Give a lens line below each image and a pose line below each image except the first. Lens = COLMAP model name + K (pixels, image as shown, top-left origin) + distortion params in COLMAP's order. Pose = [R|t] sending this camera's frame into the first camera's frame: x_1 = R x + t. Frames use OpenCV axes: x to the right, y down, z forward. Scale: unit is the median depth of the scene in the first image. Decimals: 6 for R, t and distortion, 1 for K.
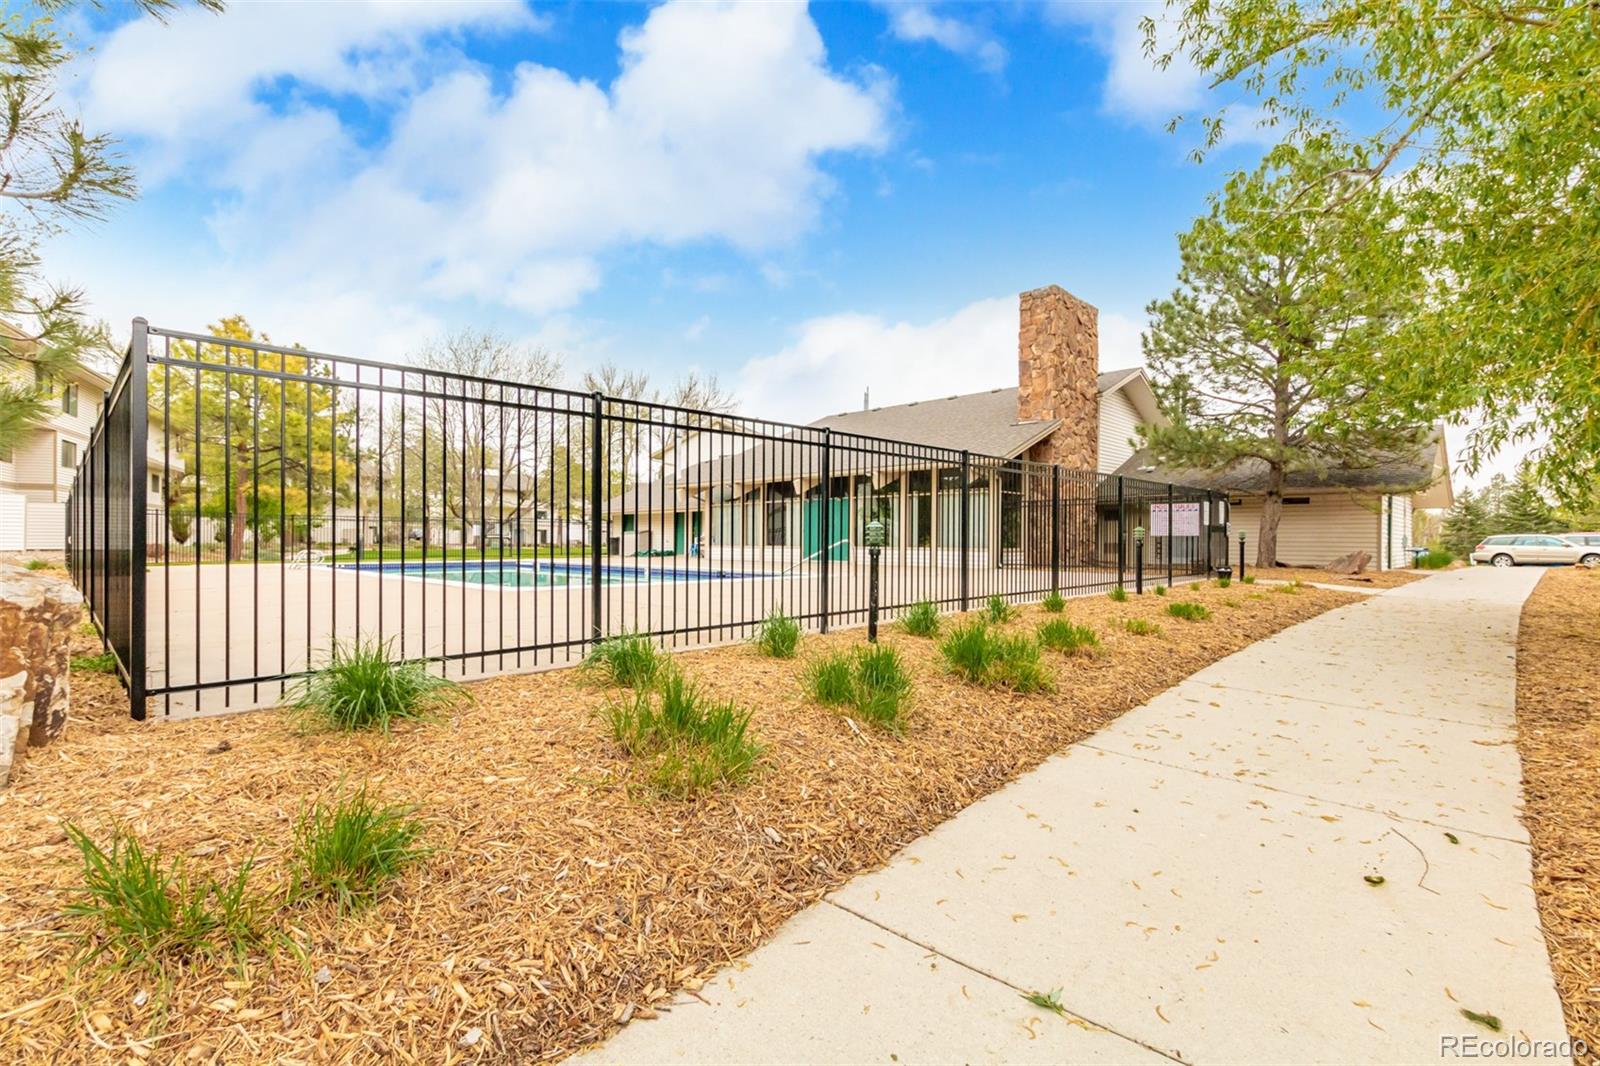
lens RADIAL K [[727.9, 0, 800.4], [0, 727.9, 534.9], [0, 0, 1]] dist [-0.001247, -0.000773]
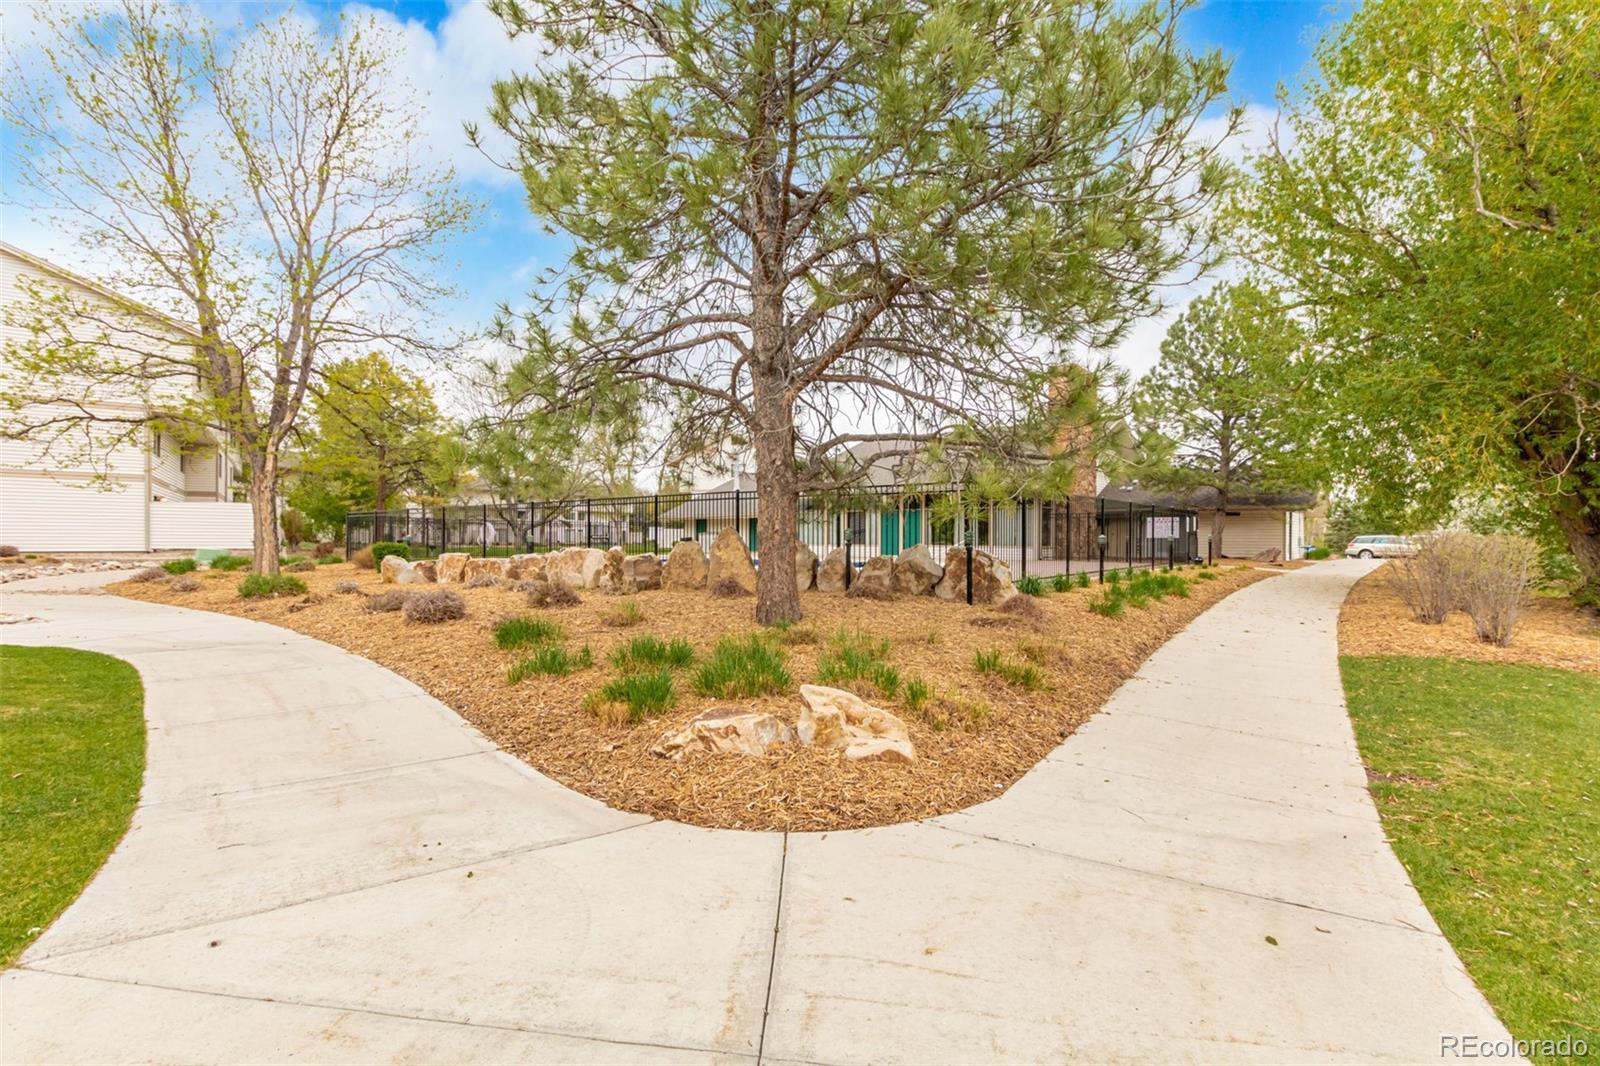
lens RADIAL K [[727.9, 0, 799.6], [0, 727.9, 535.3], [0, 0, 1]] dist [-0.001247, -0.000773]
pose [[0.995425, -0.000658, 0.095547, -0.352634], [0.000474, 0.999998, 0.001941, -0.006680], [-0.095548, -0.001886, 0.995423, -0.410421]]
